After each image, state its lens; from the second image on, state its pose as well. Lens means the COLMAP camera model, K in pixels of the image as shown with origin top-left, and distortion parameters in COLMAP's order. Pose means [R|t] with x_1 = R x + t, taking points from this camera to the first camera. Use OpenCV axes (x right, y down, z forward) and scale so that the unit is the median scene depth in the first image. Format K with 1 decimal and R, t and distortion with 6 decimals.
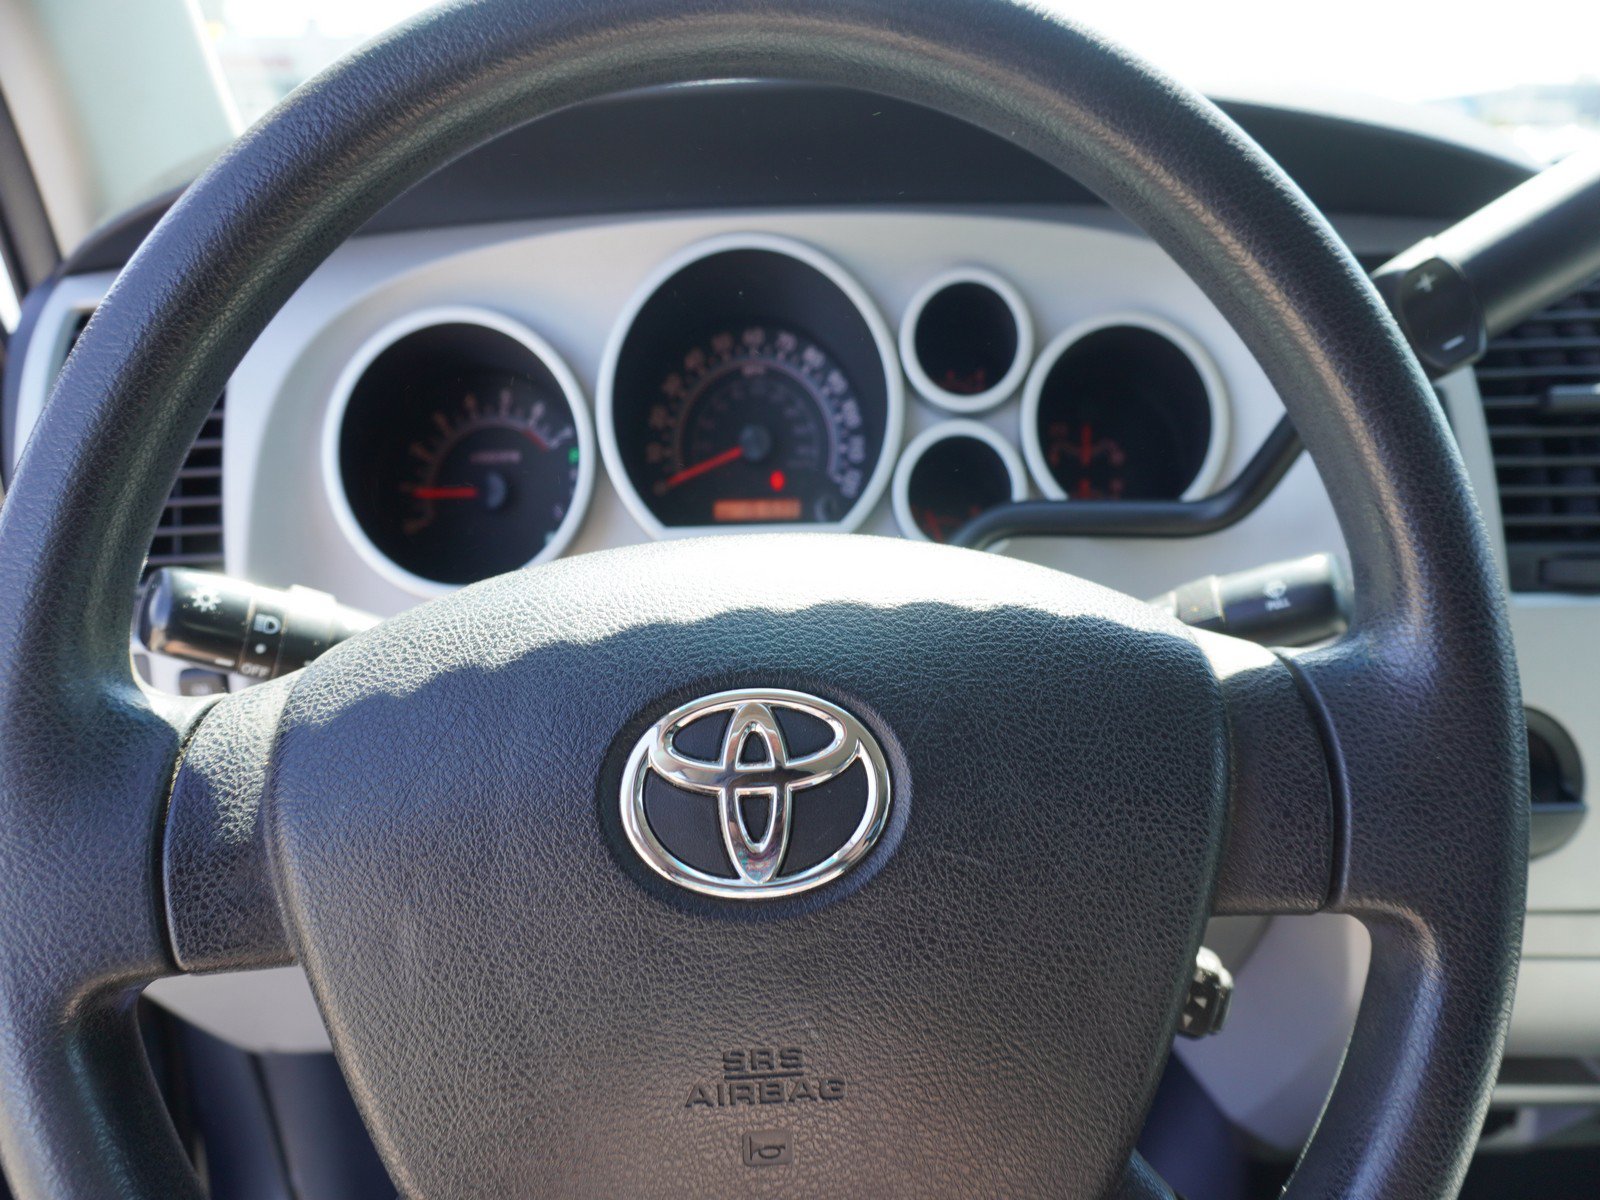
lens RADIAL K [[1249.8, 0, 800.0], [0, 1249.8, 600.0], [0, 0, 1]] dist [0.128779, 0.231008]
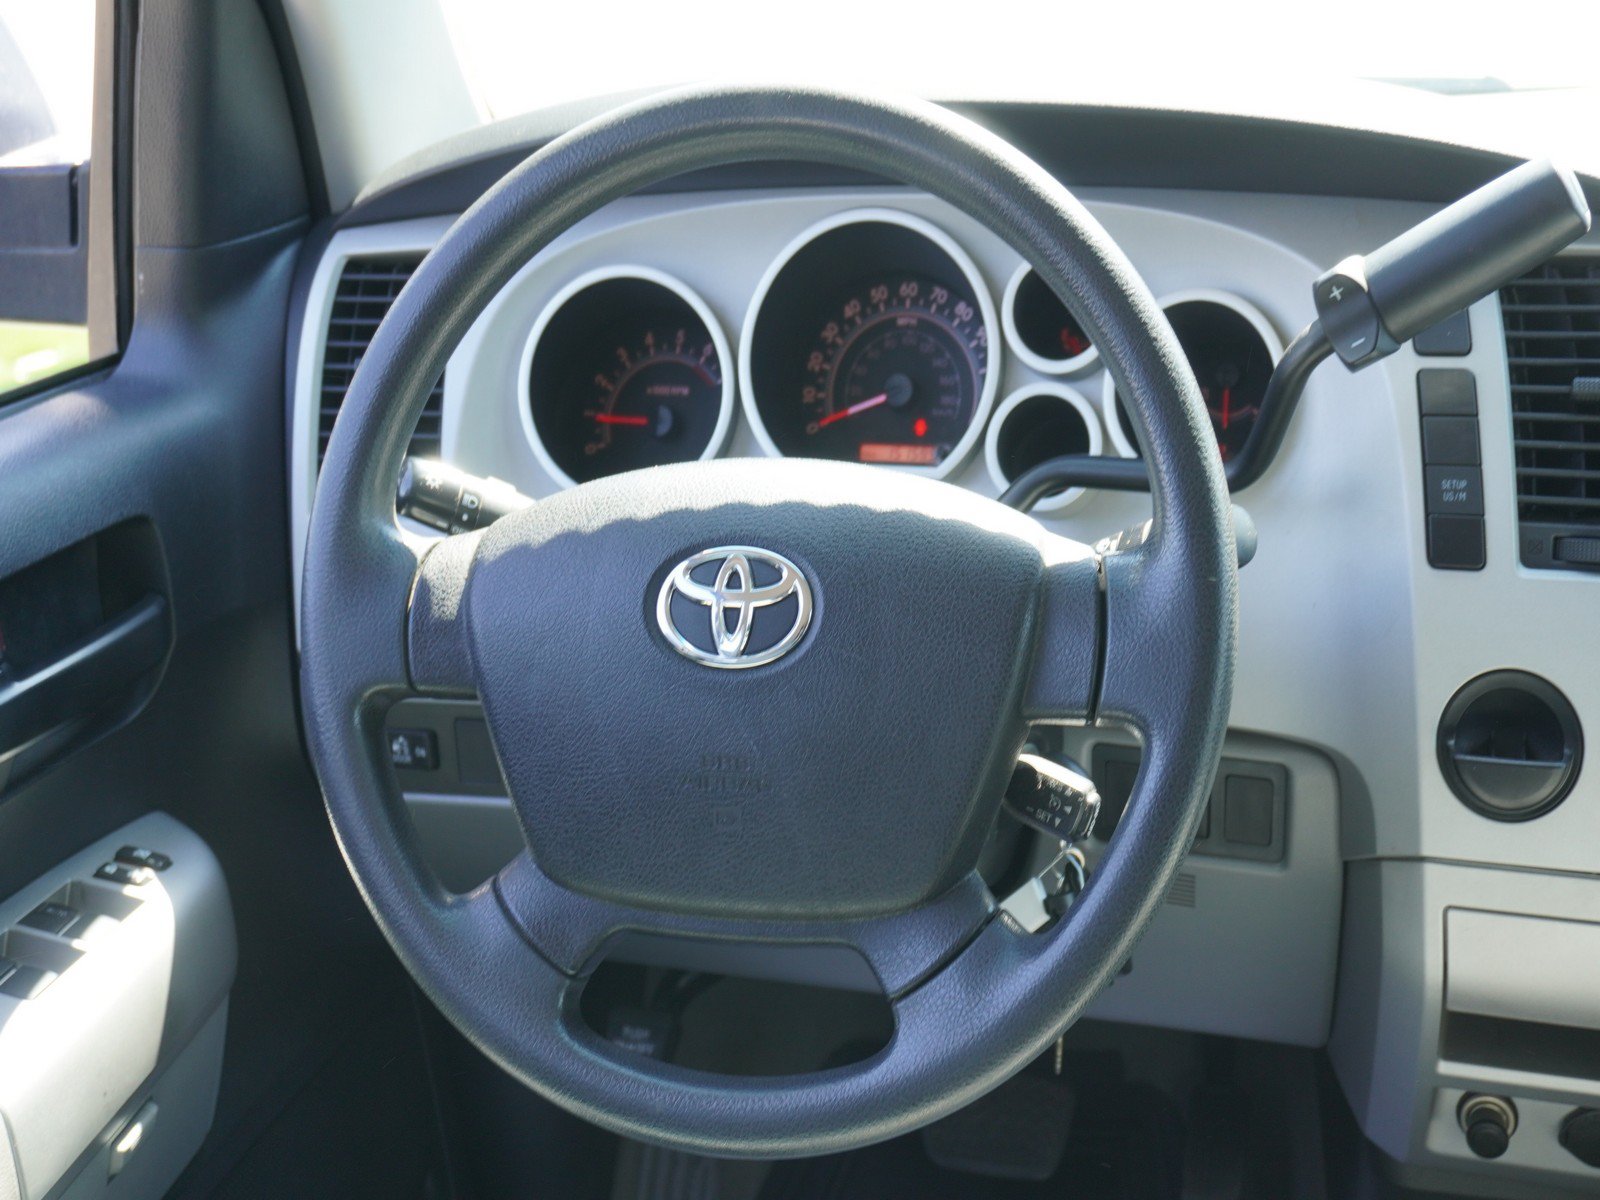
lens RADIAL K [[1855.9, 0, 800.0], [0, 1855.9, 600.0], [0, 0, 1]] dist [0.540047, -0.004051]
pose [[0.974120, 0.082319, -0.210508, 0.282720], [-0.082648, 0.996552, 0.007249, 0.058214], [0.210379, 0.010337, 0.977565, -0.699872]]
